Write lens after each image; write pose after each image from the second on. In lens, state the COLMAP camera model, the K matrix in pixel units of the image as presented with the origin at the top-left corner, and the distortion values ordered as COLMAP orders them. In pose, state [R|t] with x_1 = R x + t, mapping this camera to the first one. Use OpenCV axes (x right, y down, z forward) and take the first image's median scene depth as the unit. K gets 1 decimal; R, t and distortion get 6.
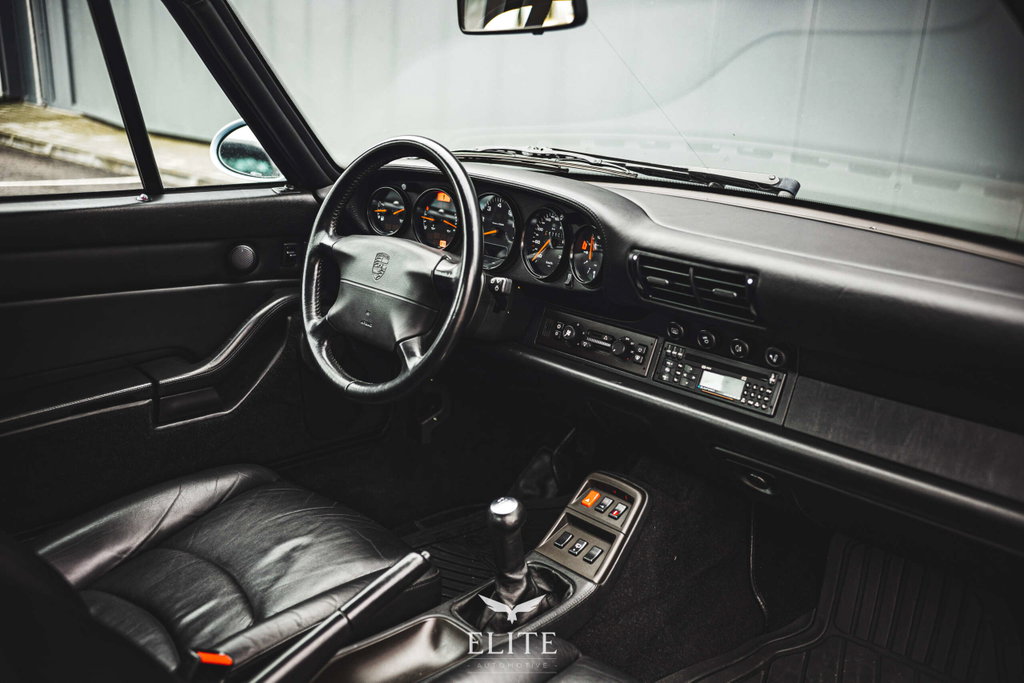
lens RADIAL K [[997.0, 0, 505.2], [0, 997.0, 343.0], [0, 0, 1]] dist [0.086635, 0.000000]
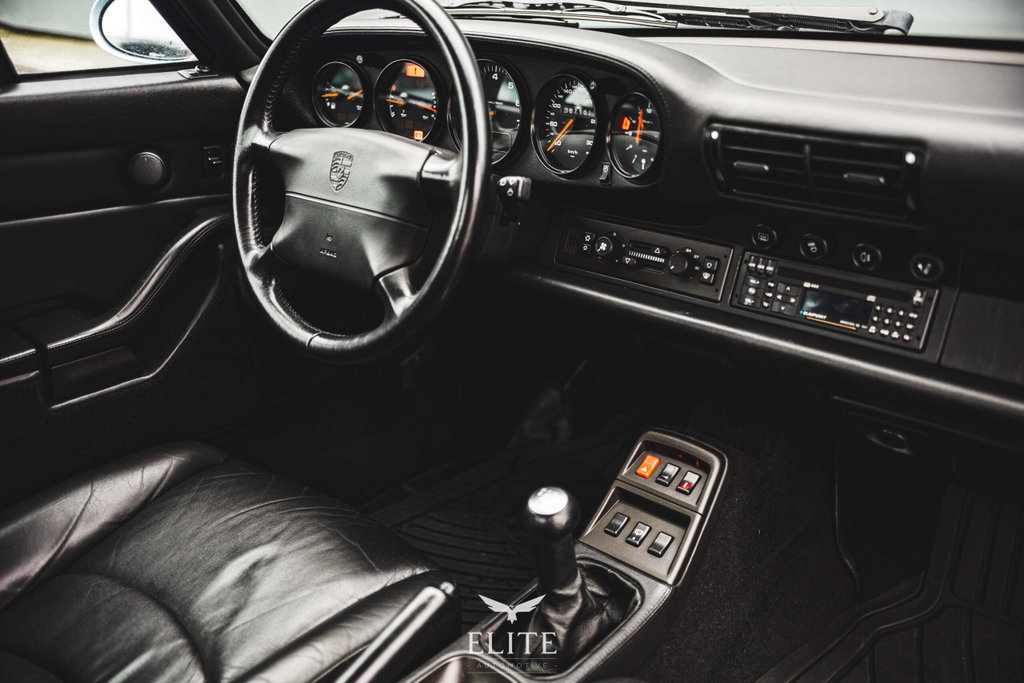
lens RADIAL K [[997.0, 0, 514.1], [0, 997.0, 344.3], [0, 0, 1]] dist [0.086635, 0.000000]
pose [[0.996094, -0.069217, 0.054826, -0.048531], [0.063126, 0.992365, 0.105956, -0.020974], [-0.061742, -0.102081, 0.992858, 0.263305]]
